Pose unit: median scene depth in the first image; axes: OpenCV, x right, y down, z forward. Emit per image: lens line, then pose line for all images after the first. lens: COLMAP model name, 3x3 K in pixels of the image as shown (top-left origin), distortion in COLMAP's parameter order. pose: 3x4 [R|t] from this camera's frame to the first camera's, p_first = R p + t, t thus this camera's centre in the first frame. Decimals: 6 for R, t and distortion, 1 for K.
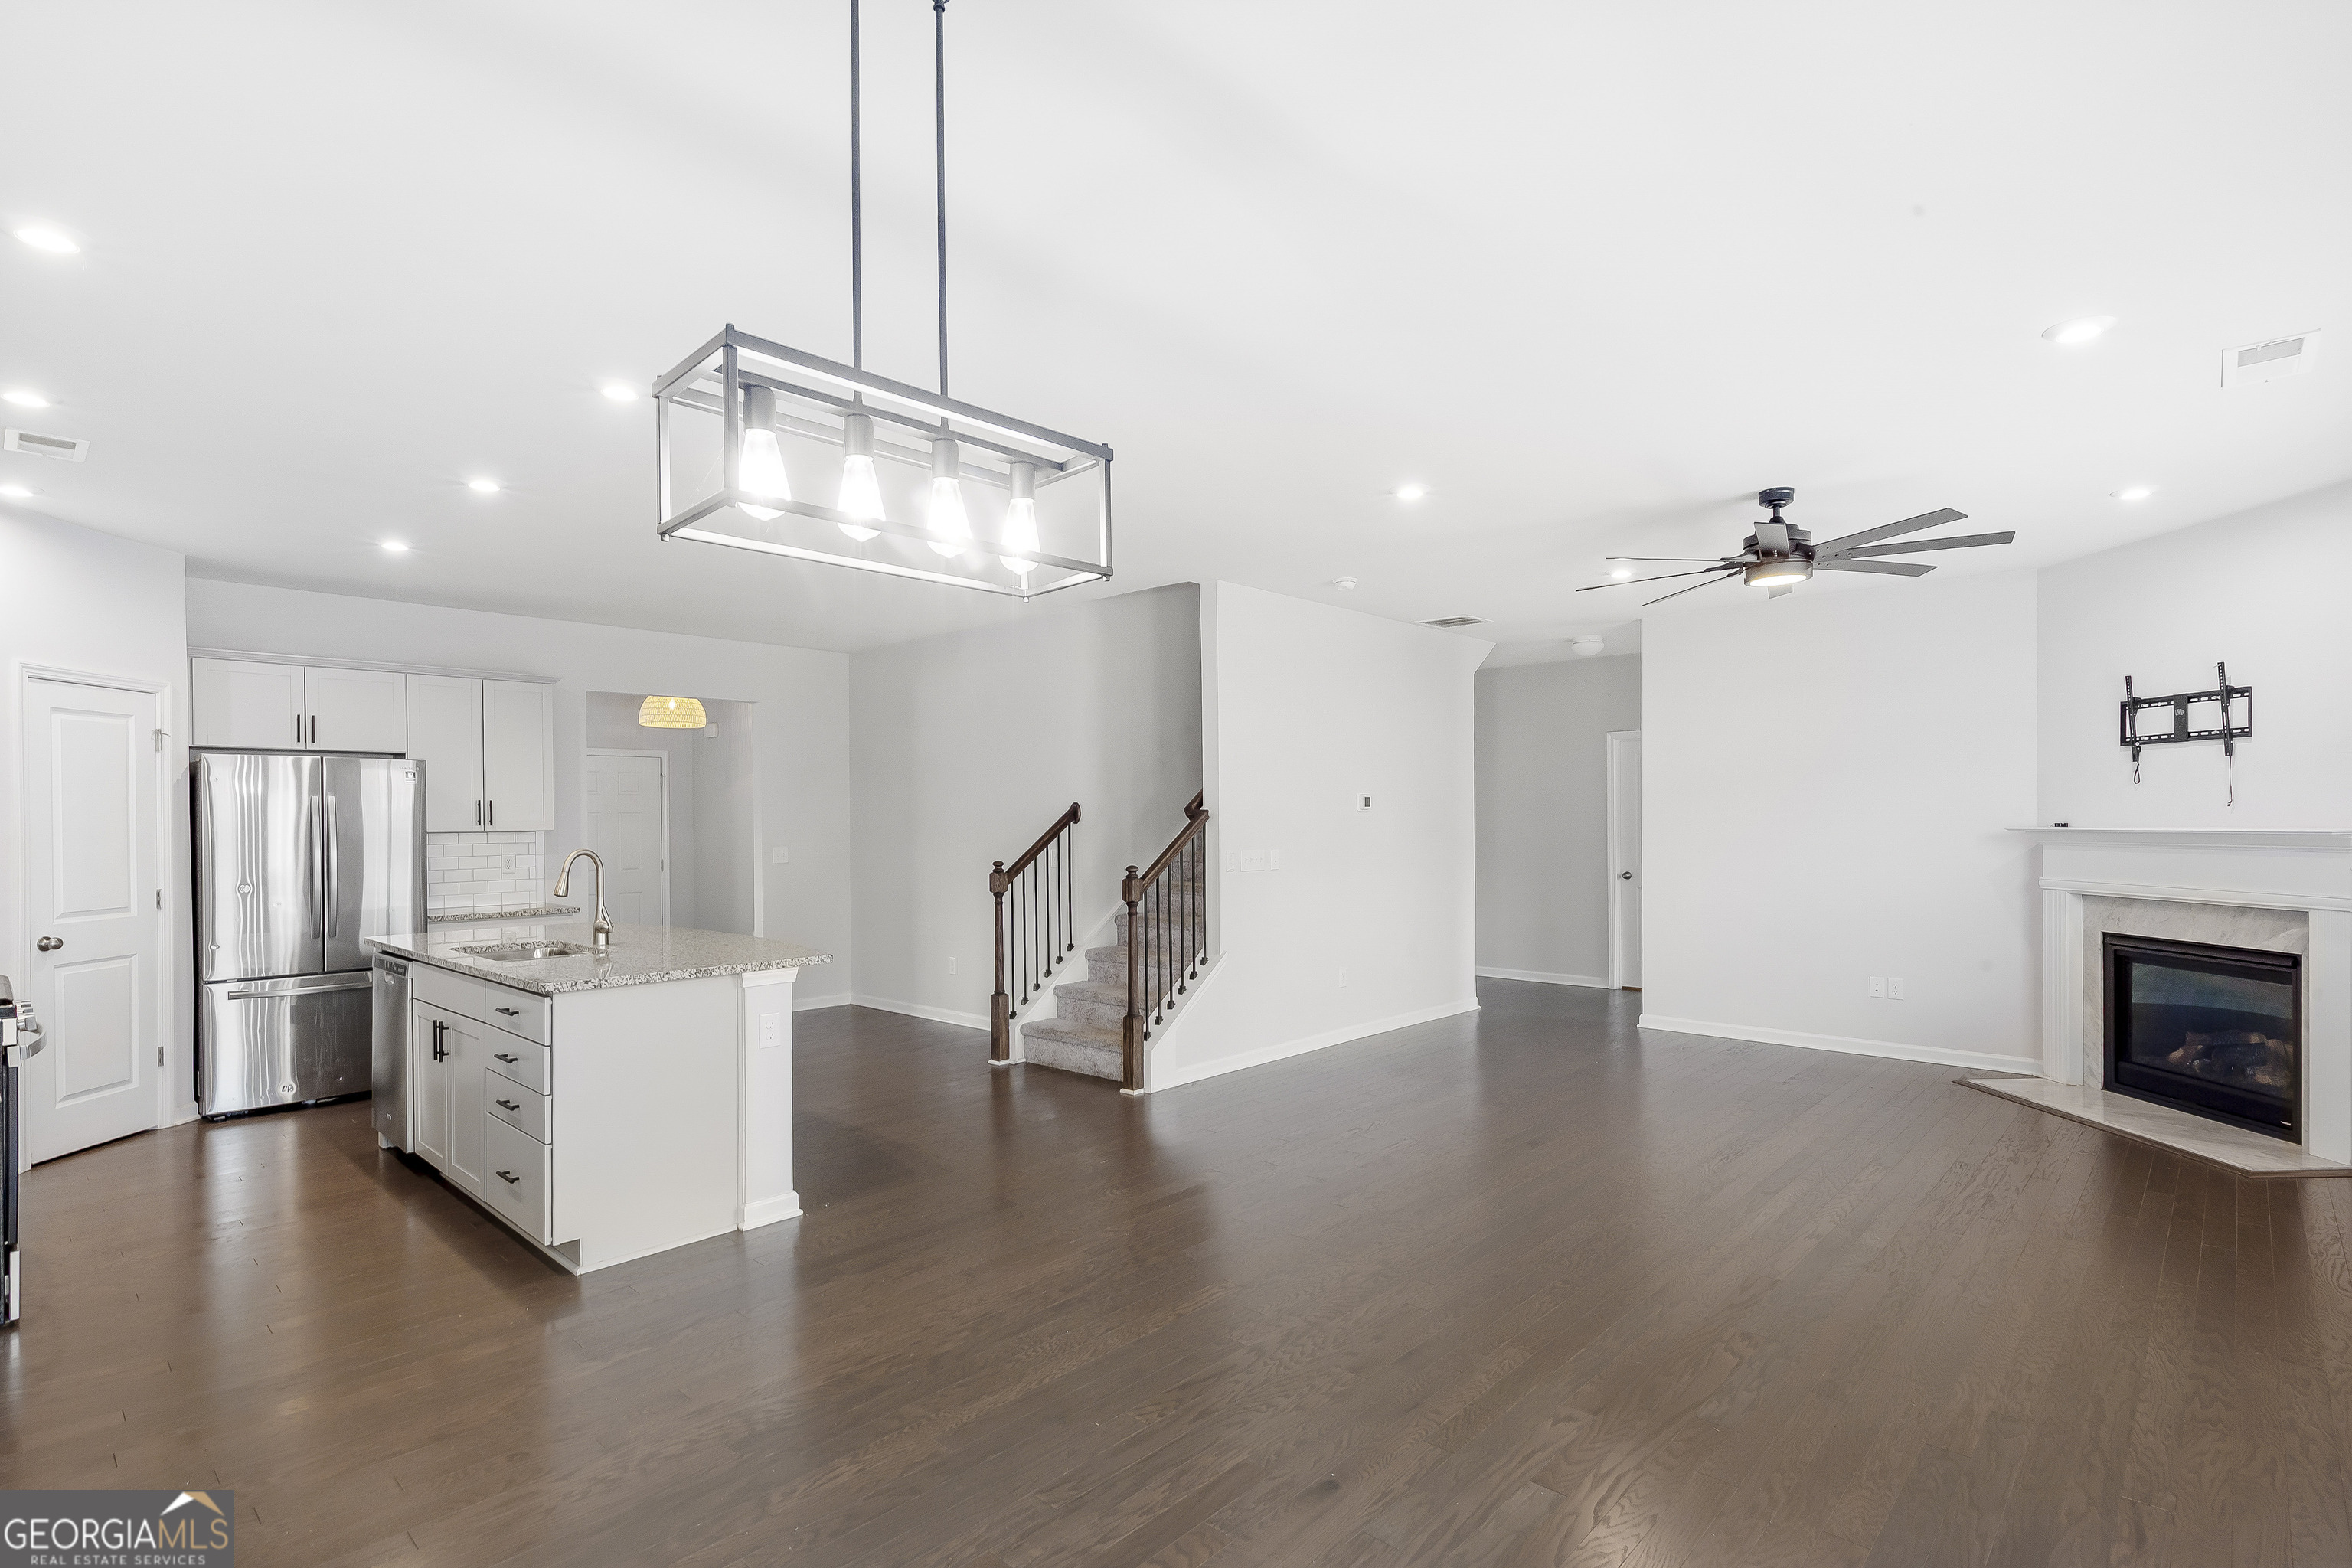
lens RADIAL K [[1102.5, 0, 1174.7], [0, 1102.5, 827.9], [0, 0, 1]] dist [0.009304, -0.001828]
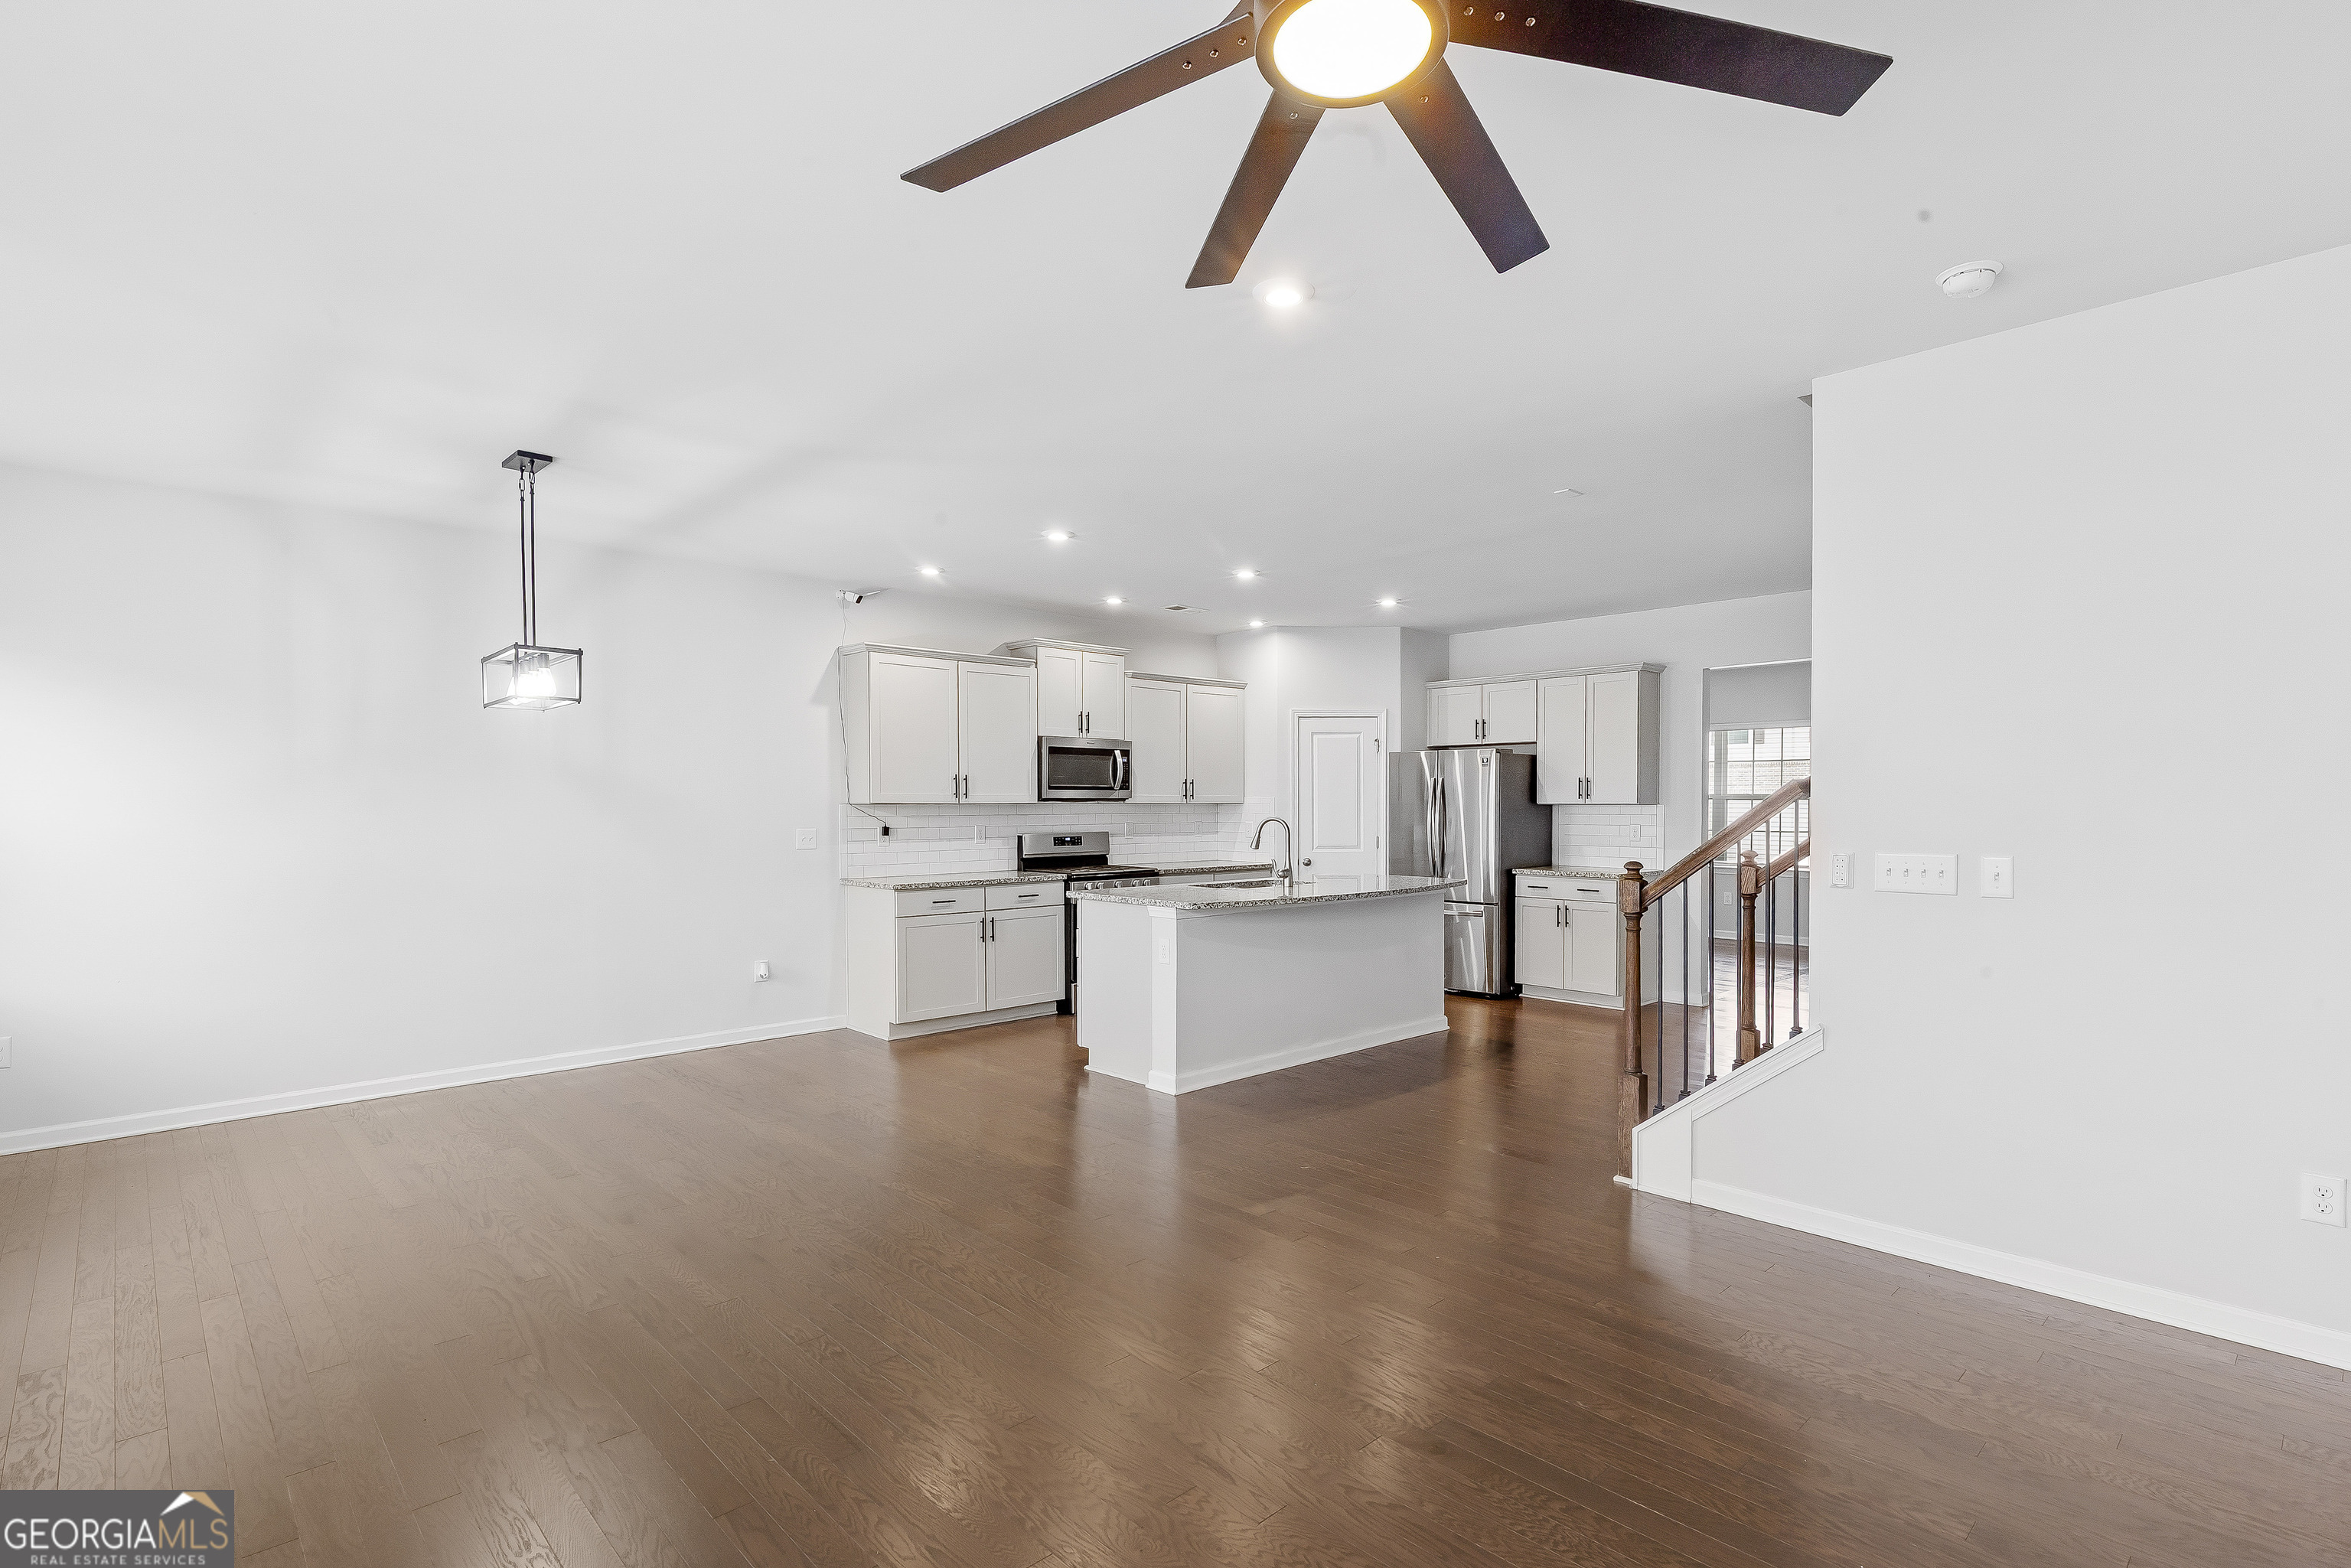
lens RADIAL K [[1102.0, 0, 1204.3], [0, 1102.0, 812.9], [0, 0, 1]] dist [0.009304, -0.001828]
pose [[-0.033191, 0.017871, -0.999289, 0.718873], [-0.004689, 0.999826, 0.018036, -0.007786], [0.999438, 0.005284, -0.033102, 0.800707]]
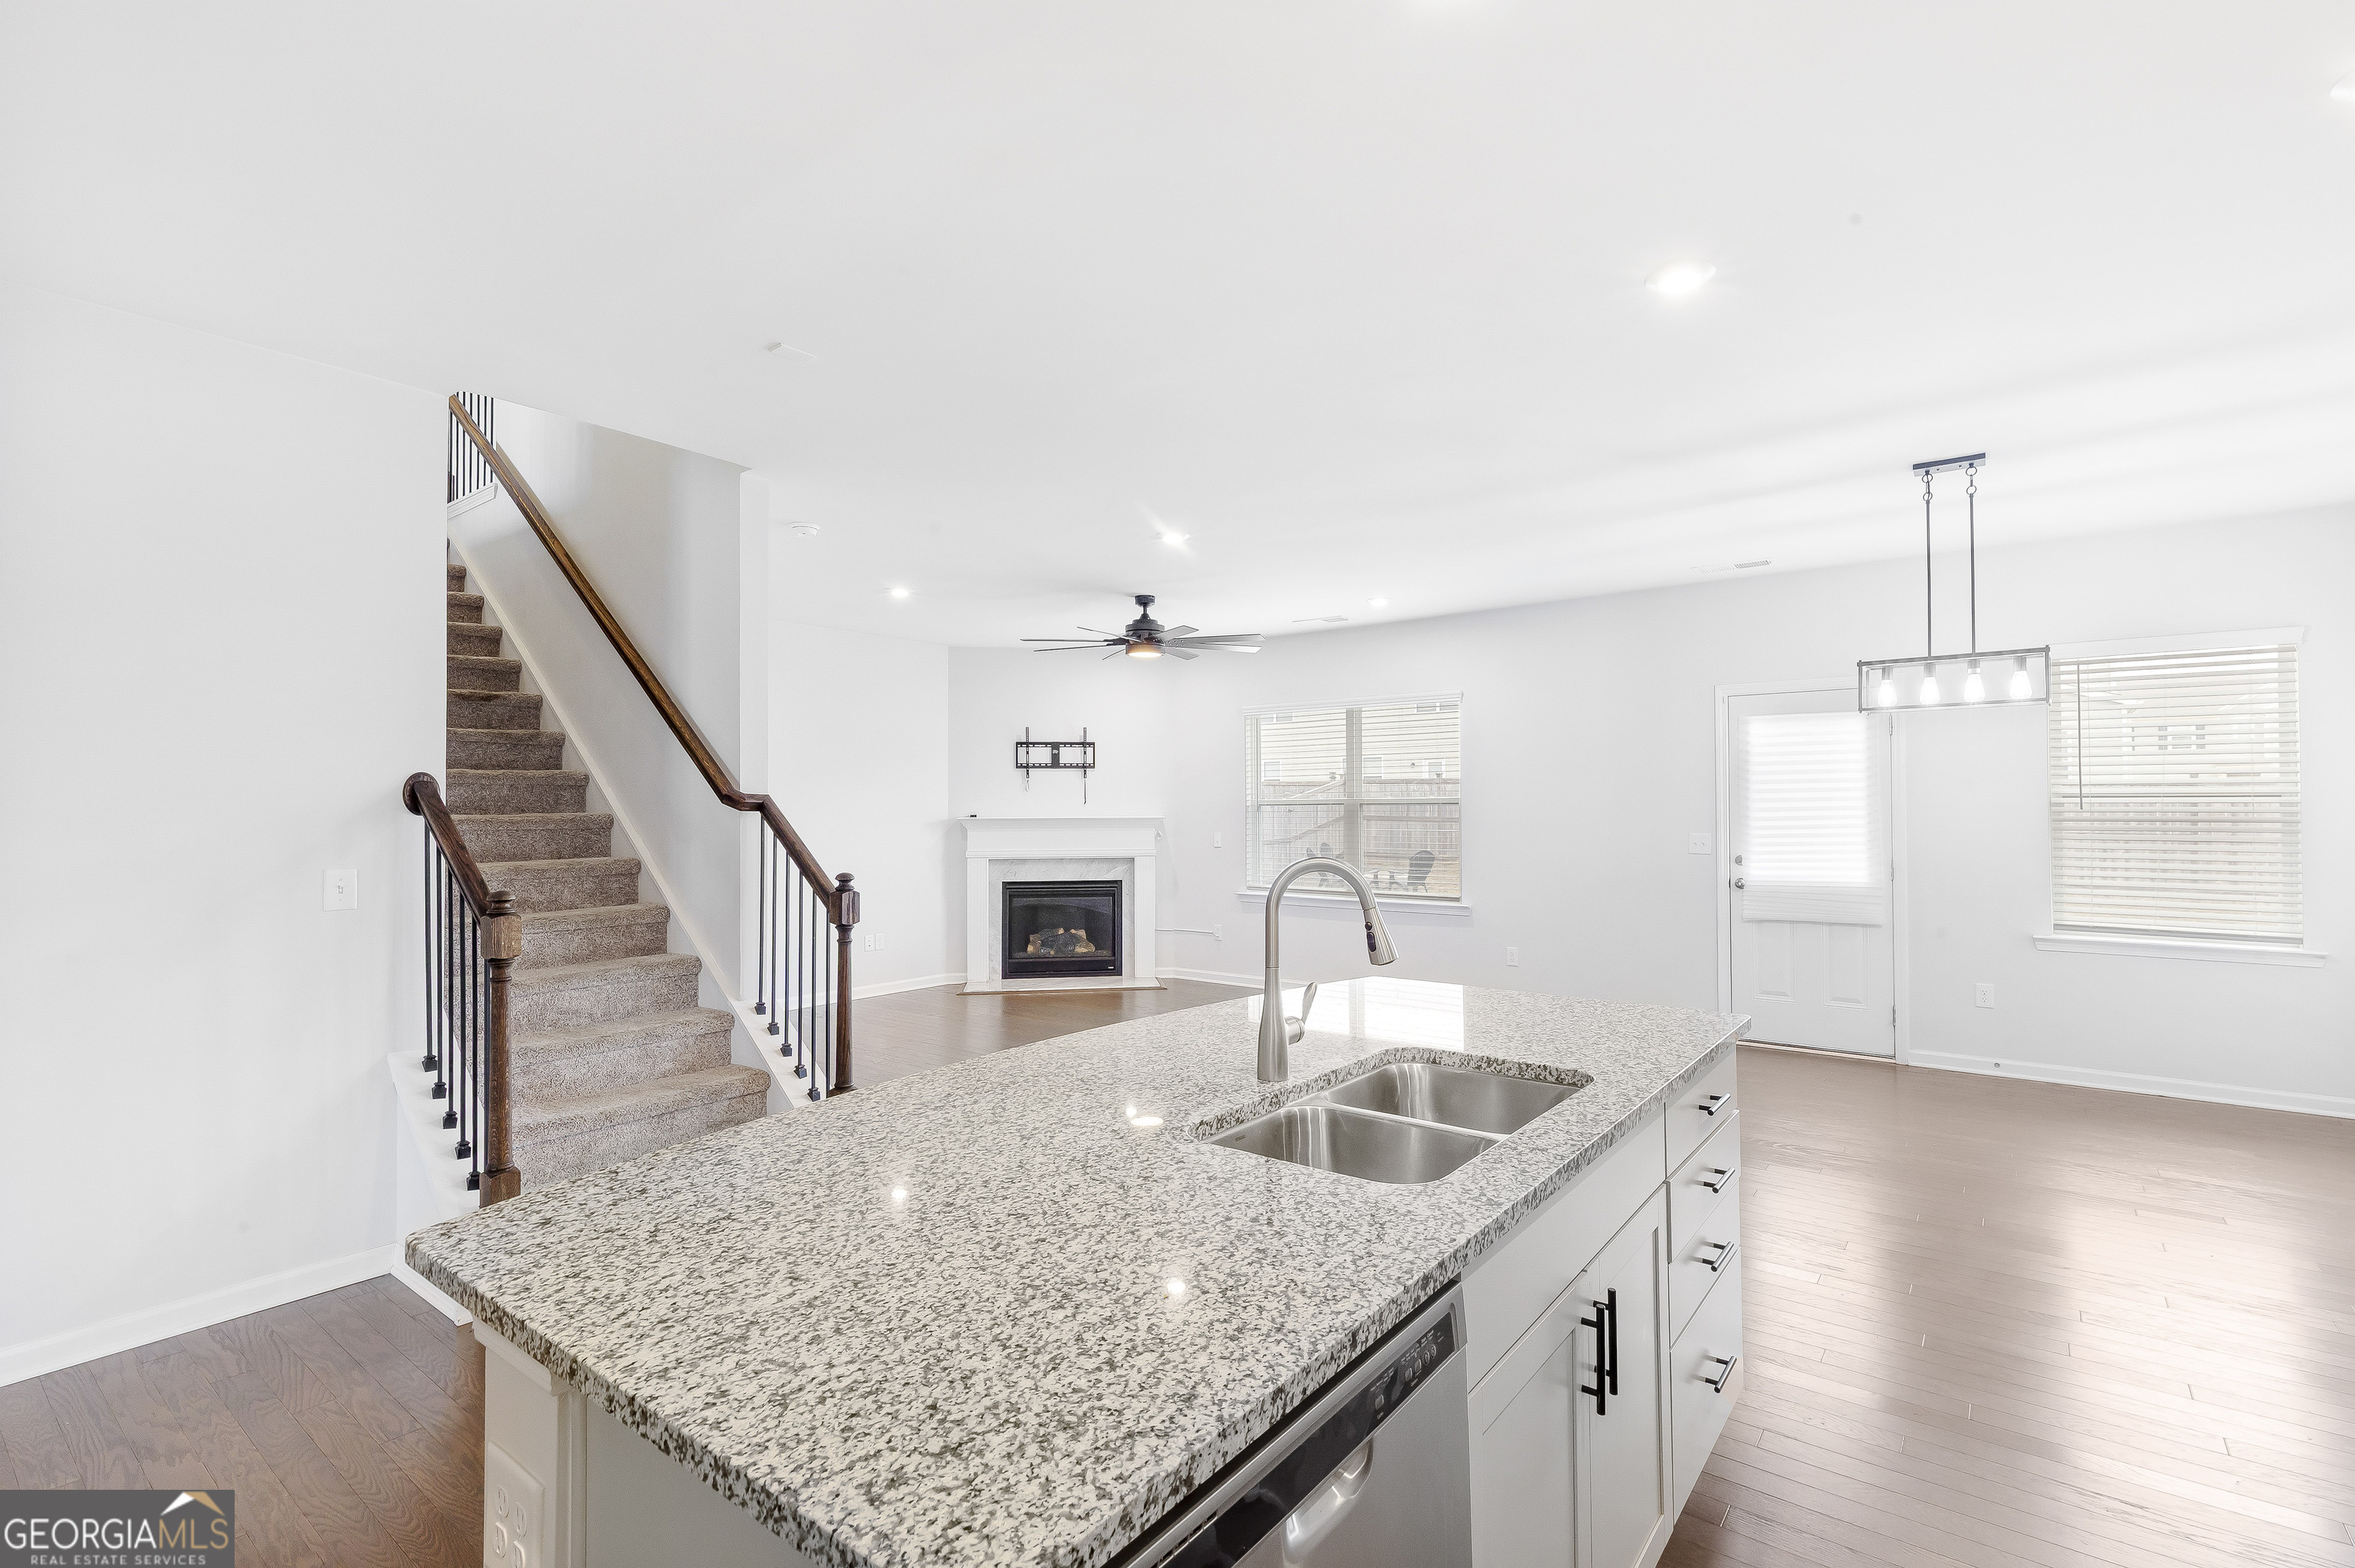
lens RADIAL K [[1103.7, 0, 1178.1], [0, 1103.7, 793.7], [0, 0, 1]] dist [0.009304, -0.001828]
pose [[-0.096856, 0.022813, 0.995037, -0.826799], [0.010492, 0.999705, -0.021898, 0.003444], [-0.995243, 0.008319, -0.097067, 0.931257]]
